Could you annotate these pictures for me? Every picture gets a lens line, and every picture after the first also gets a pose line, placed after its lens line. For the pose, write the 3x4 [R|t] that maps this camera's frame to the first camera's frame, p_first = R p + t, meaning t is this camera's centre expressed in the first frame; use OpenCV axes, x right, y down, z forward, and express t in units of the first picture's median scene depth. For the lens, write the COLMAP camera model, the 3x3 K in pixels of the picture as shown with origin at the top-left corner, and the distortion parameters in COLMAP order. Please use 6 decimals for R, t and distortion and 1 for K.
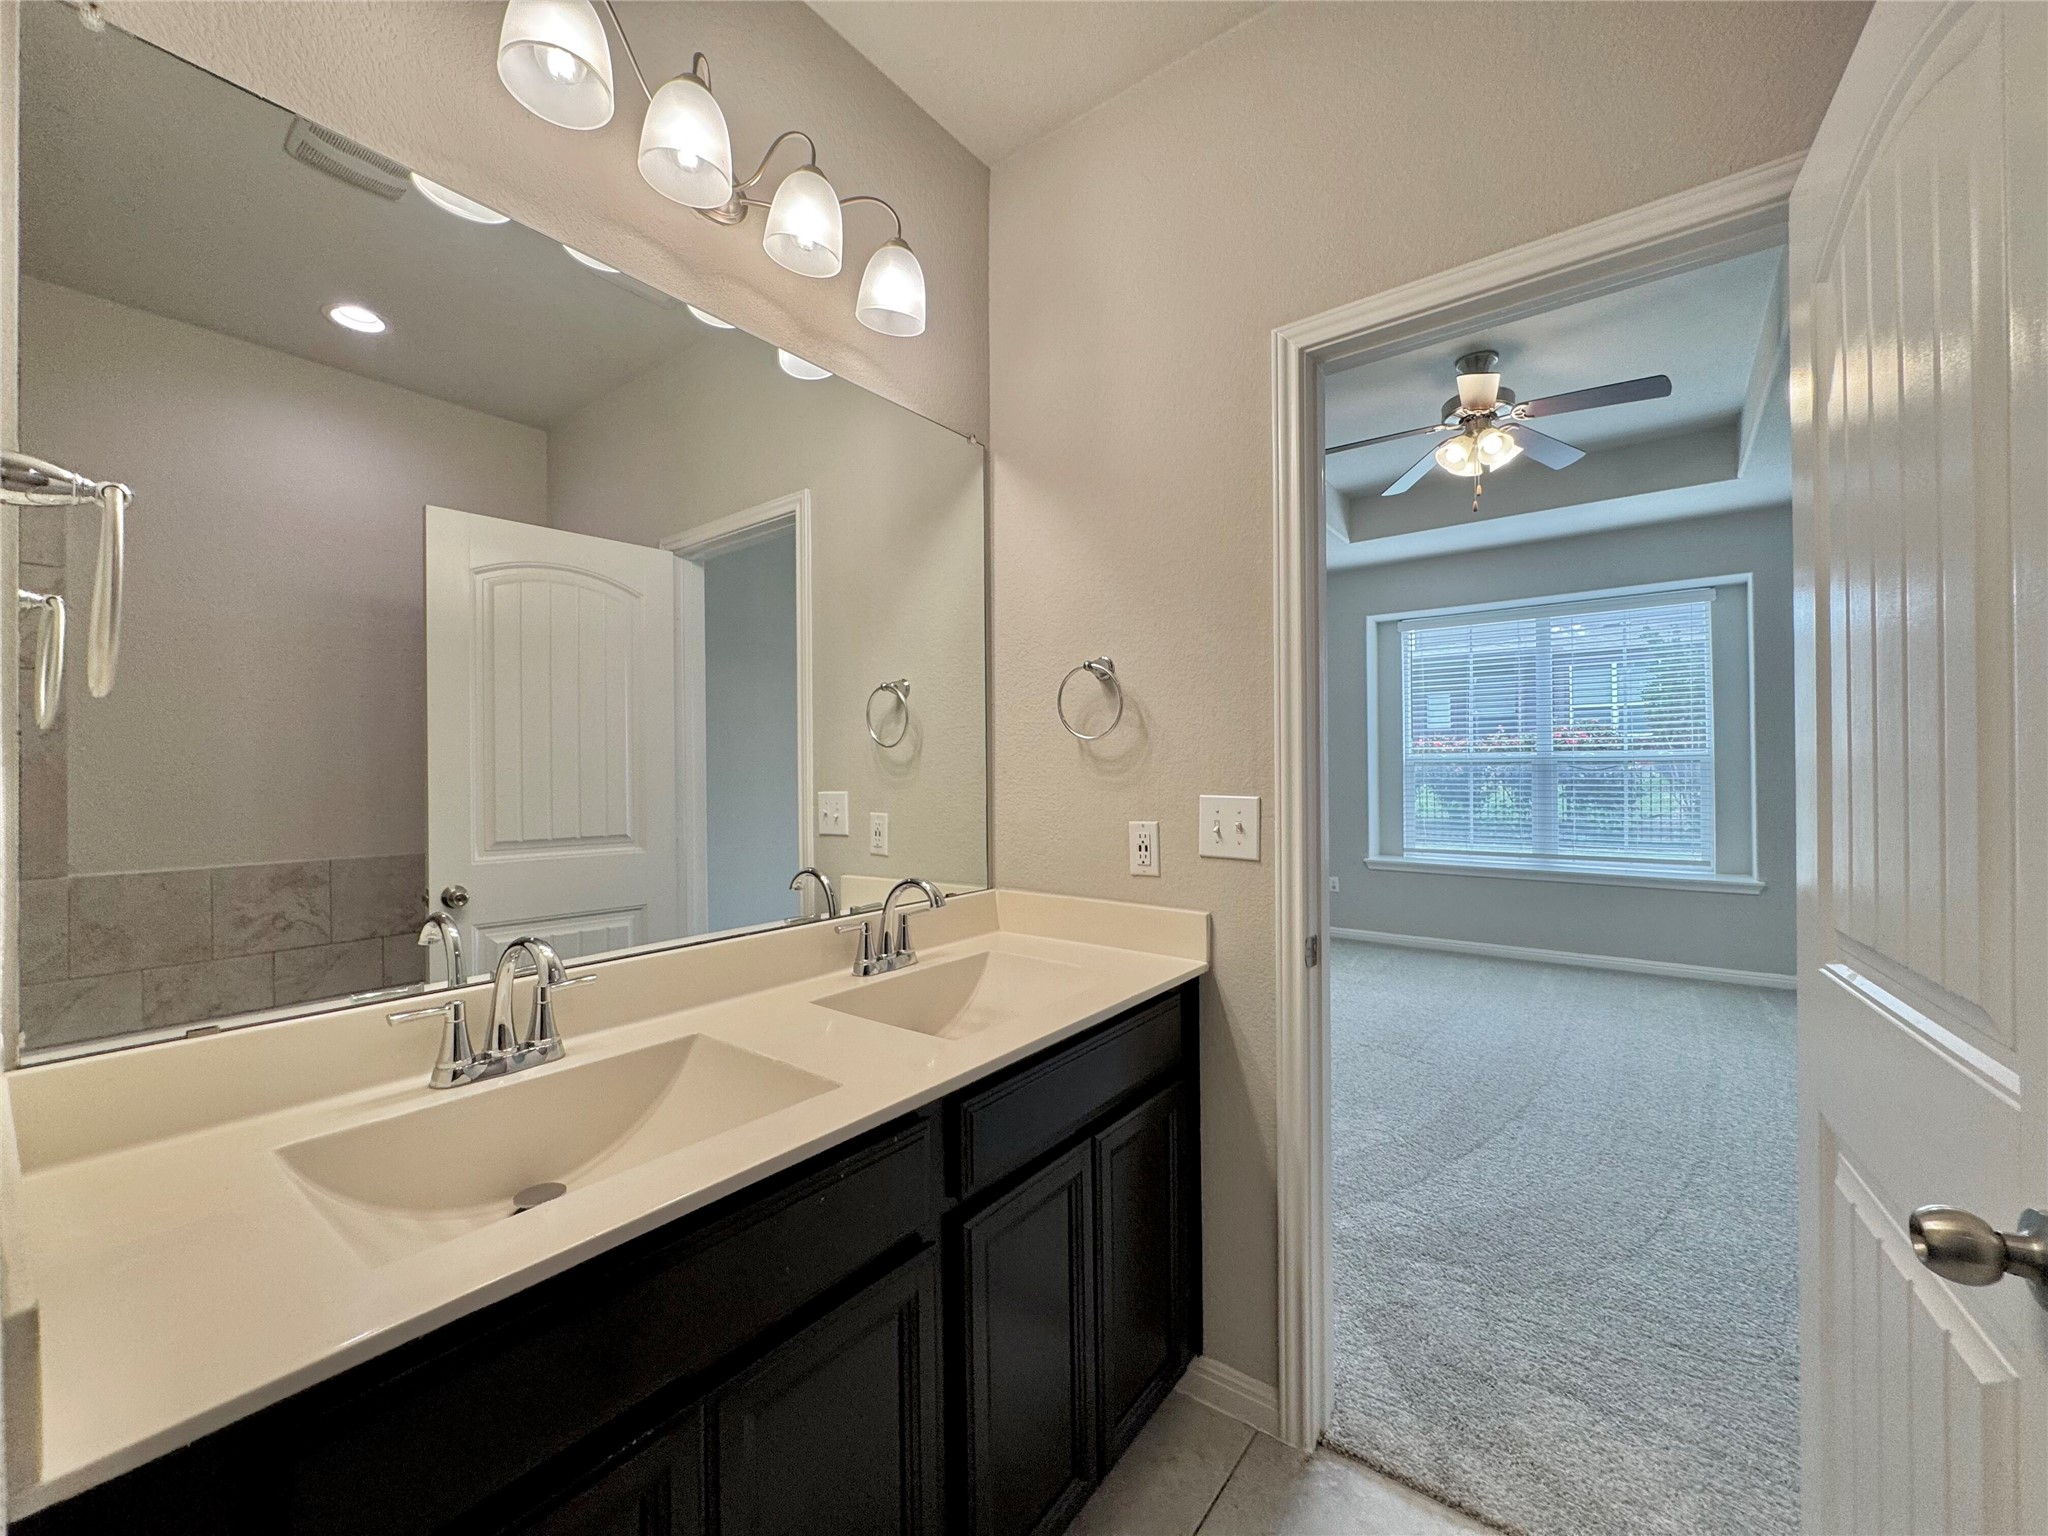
lens RADIAL K [[826.0, 0, 1014.7], [0, 826.0, 767.2], [0, 0, 1]] dist [-0.001590, -0.000196]
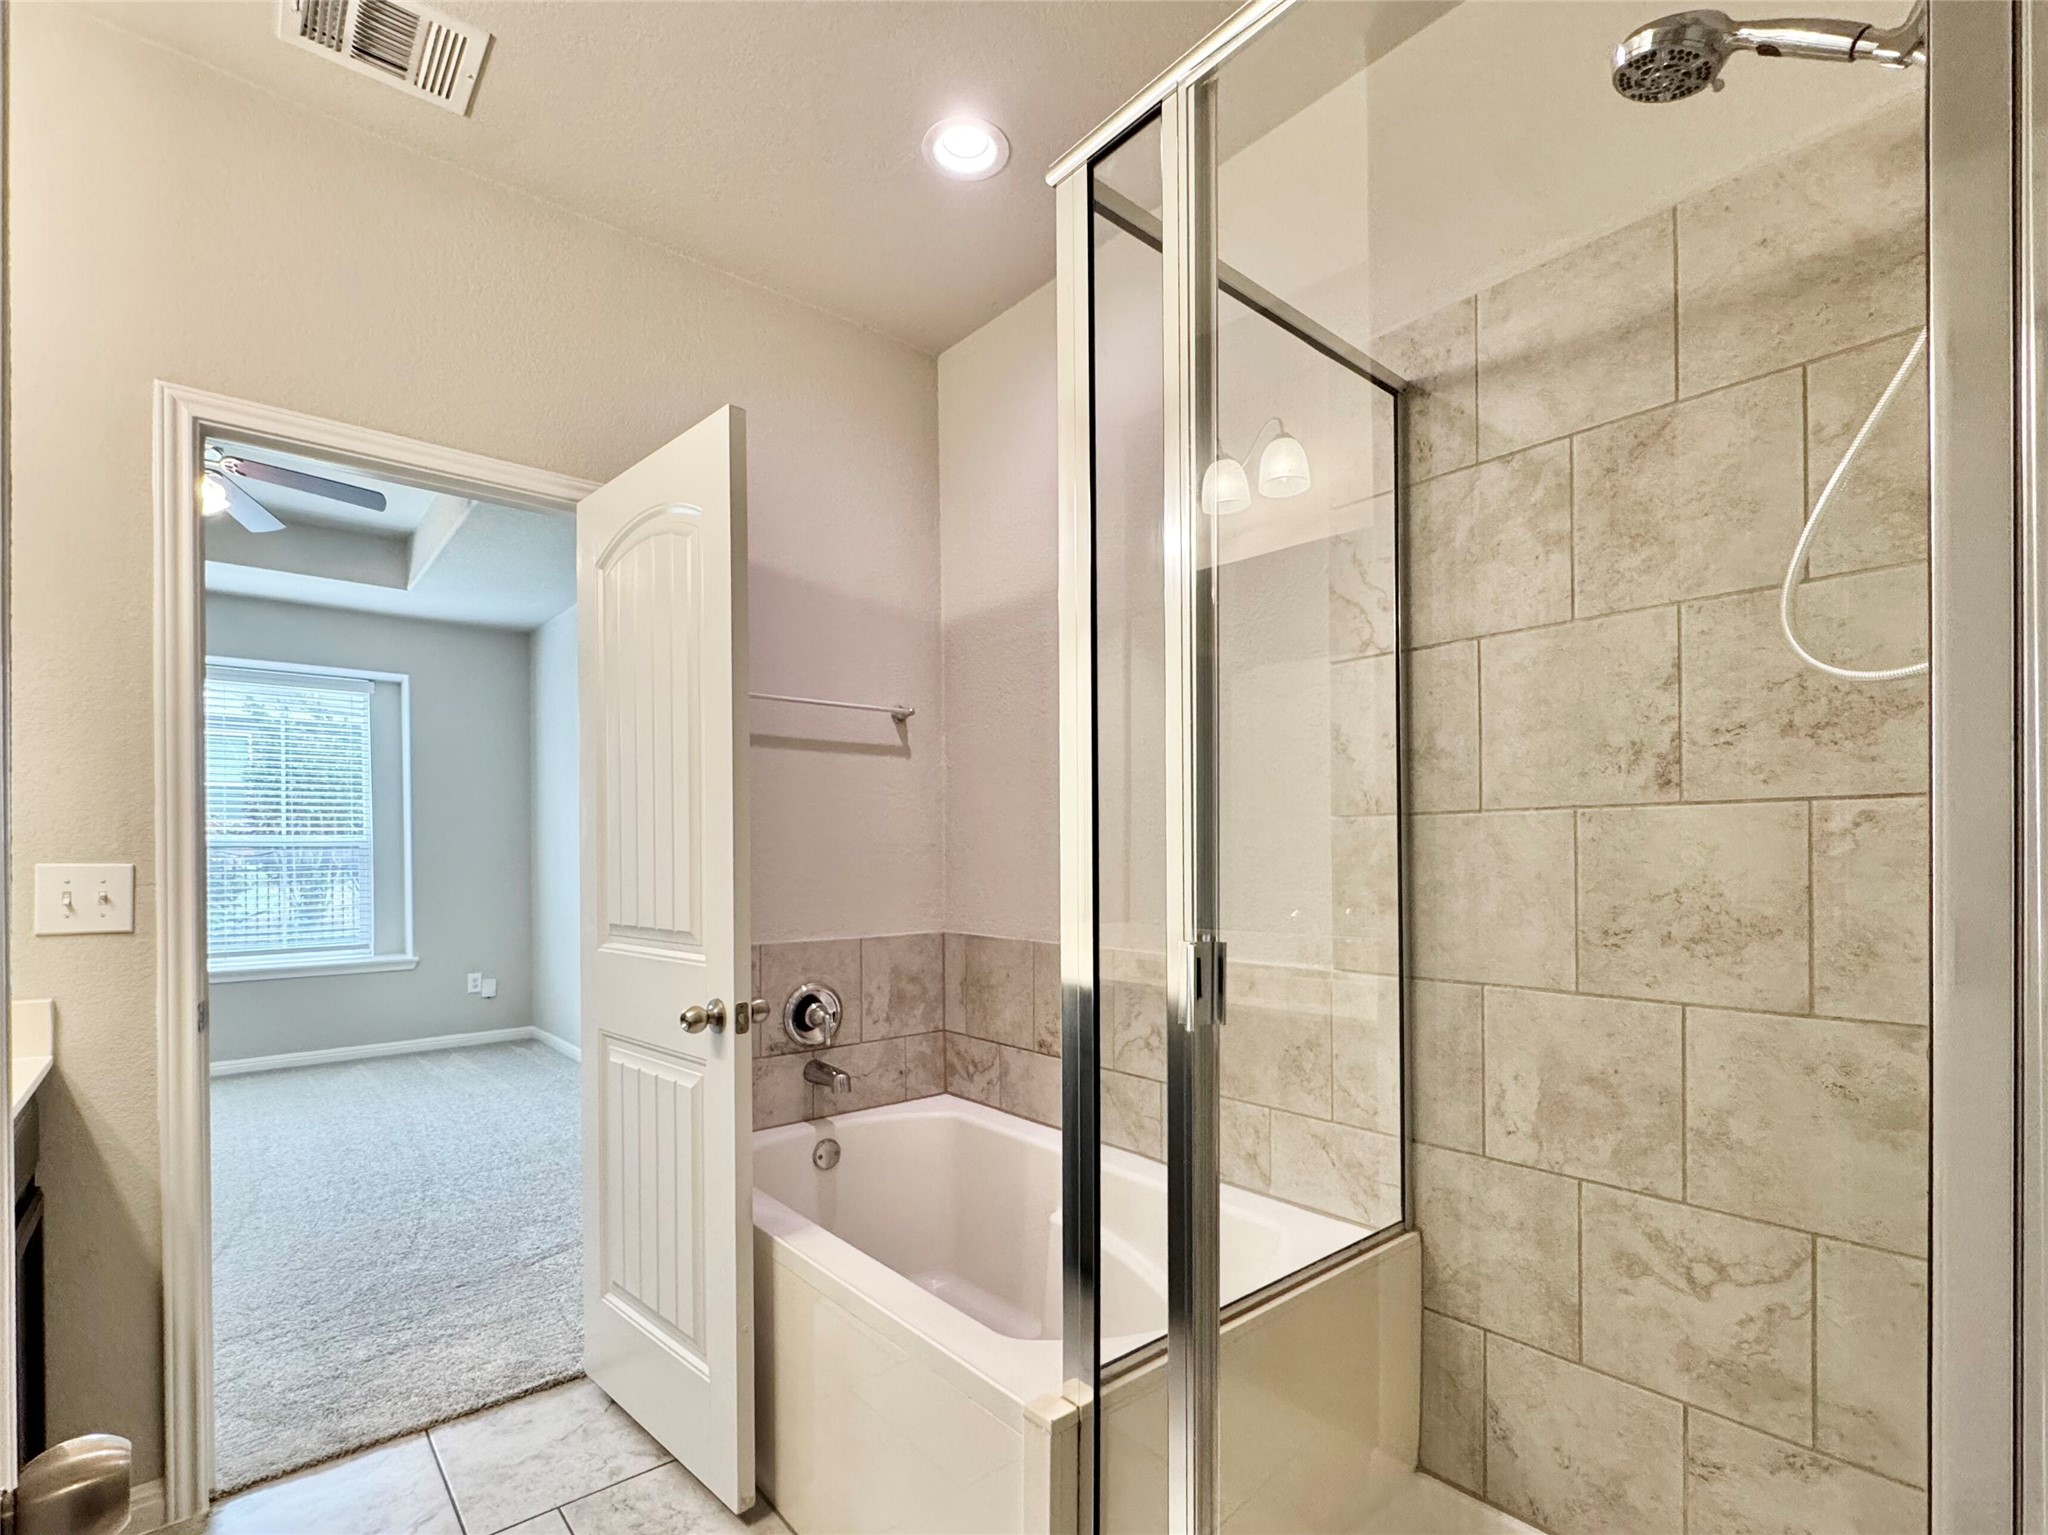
lens RADIAL K [[963.2, 0, 1028.0], [0, 963.2, 862.3], [0, 0, 1]] dist [-0.001574, -0.000265]
pose [[0.213838, -0.003568, 0.976863, -0.533577], [0.002201, 0.999993, 0.003171, 0.031147], [-0.976867, 0.001472, 0.213844, -0.221607]]
